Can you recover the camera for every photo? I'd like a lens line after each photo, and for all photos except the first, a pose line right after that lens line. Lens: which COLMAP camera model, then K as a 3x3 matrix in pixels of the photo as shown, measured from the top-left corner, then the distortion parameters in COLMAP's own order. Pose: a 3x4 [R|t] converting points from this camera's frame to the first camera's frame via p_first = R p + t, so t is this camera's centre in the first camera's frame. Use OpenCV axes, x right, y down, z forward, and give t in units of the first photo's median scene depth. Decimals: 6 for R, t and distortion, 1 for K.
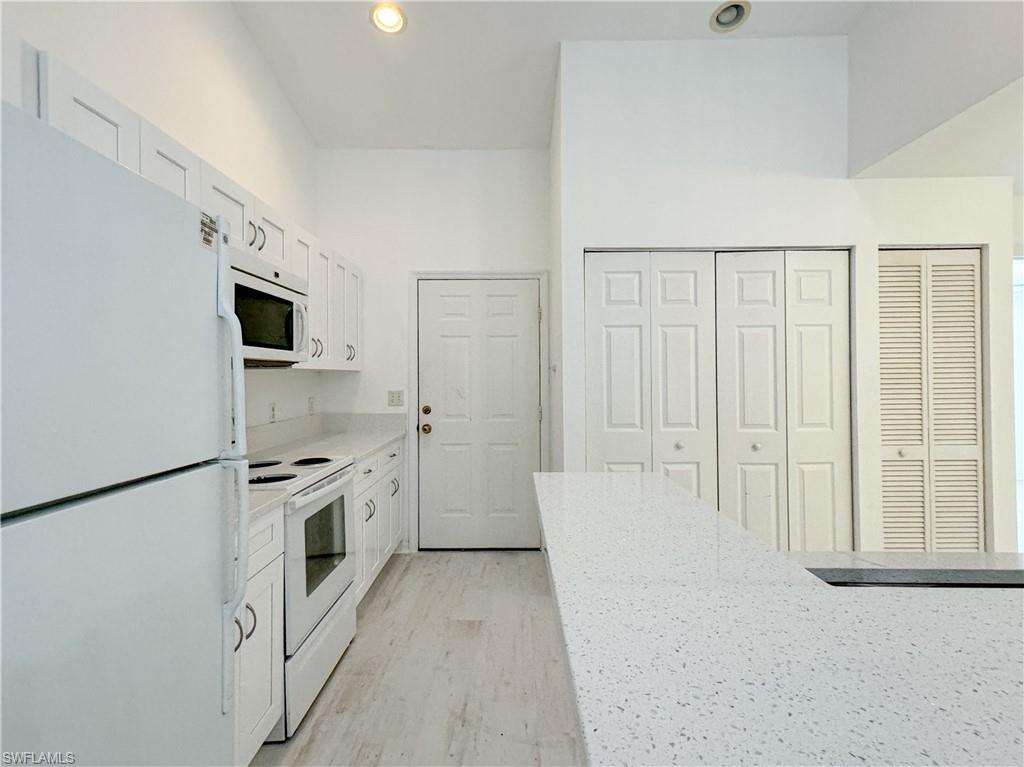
lens RADIAL K [[520.5, 0, 511.2], [0, 520.5, 369.2], [0, 0, 1]] dist [0.021447, 0.000385]
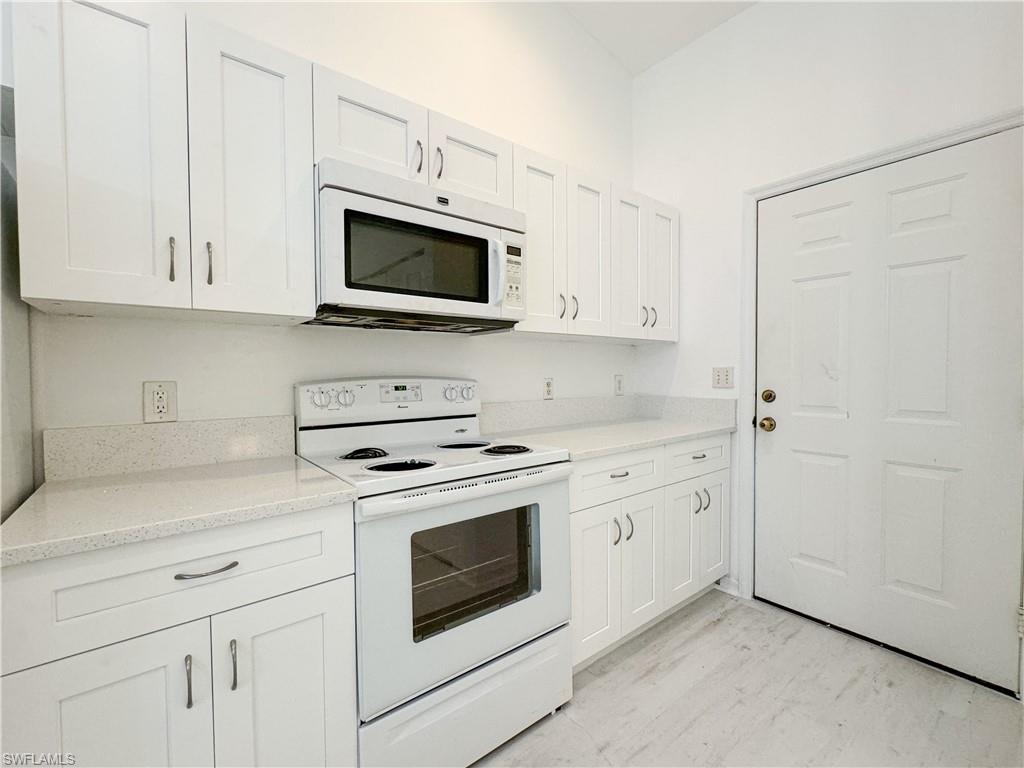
lens RADIAL K [[448.2, 0, 514.0], [0, 448.2, 384.3], [0, 0, 1]] dist [-0.002705, 0.000378]
pose [[0.630222, 0.023992, -0.776044, 0.098920], [0.012189, 0.999094, 0.040787, 0.046824], [0.776319, -0.035164, 0.629359, 0.503798]]
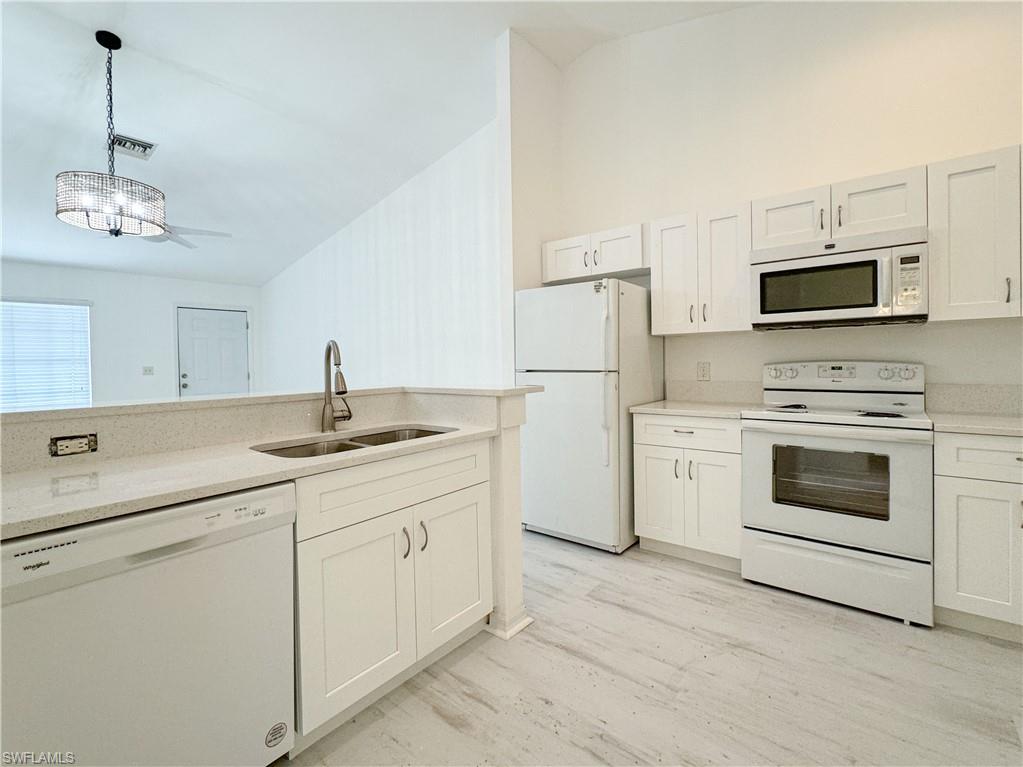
lens RADIAL K [[461.7, 0, 512.5], [0, 461.7, 367.5], [0, 0, 1]] dist [0.000710, 0.000114]
pose [[-0.617493, 0.029119, -0.786037, 0.619423], [0.031269, 0.999433, 0.012461, 0.042517], [0.785955, -0.016884, -0.618054, 0.821163]]
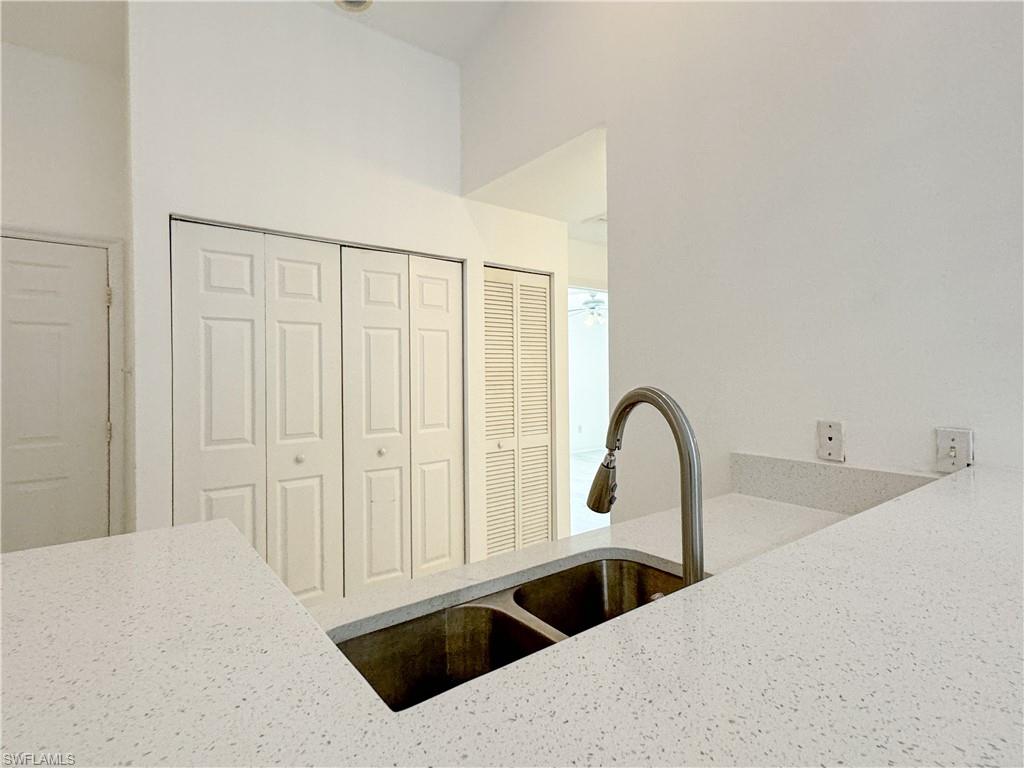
lens RADIAL K [[520.5, 0, 511.2], [0, 520.5, 369.7], [0, 0, 1]] dist [0.021447, 0.000385]
pose [[0.792501, 0.003700, 0.609859, 0.066212], [-0.002376, 0.999993, -0.002980, -0.002297], [-0.609865, 0.000912, 0.792505, 0.083355]]
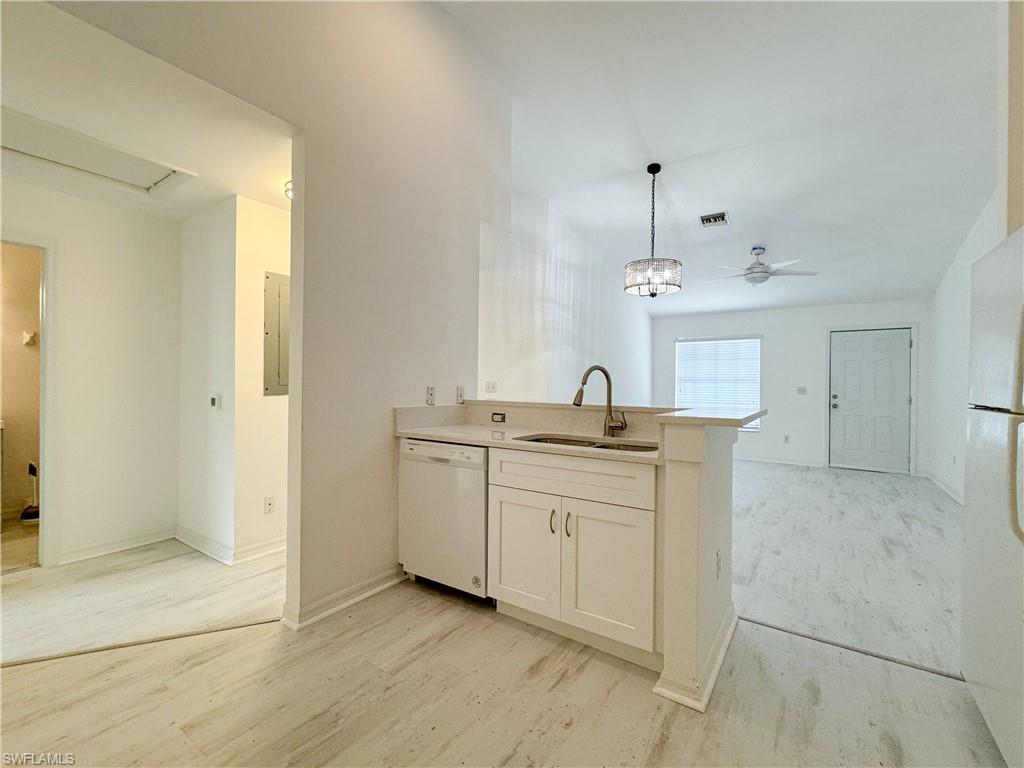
lens RADIAL K [[448.2, 0, 514.0], [0, 448.2, 384.3], [0, 0, 1]] dist [-0.002705, 0.000378]
pose [[-0.830727, -0.004171, 0.556665, -0.052171], [-0.014002, 0.999812, -0.013404, 0.051654], [-0.556504, -0.018930, -0.830629, 0.989299]]
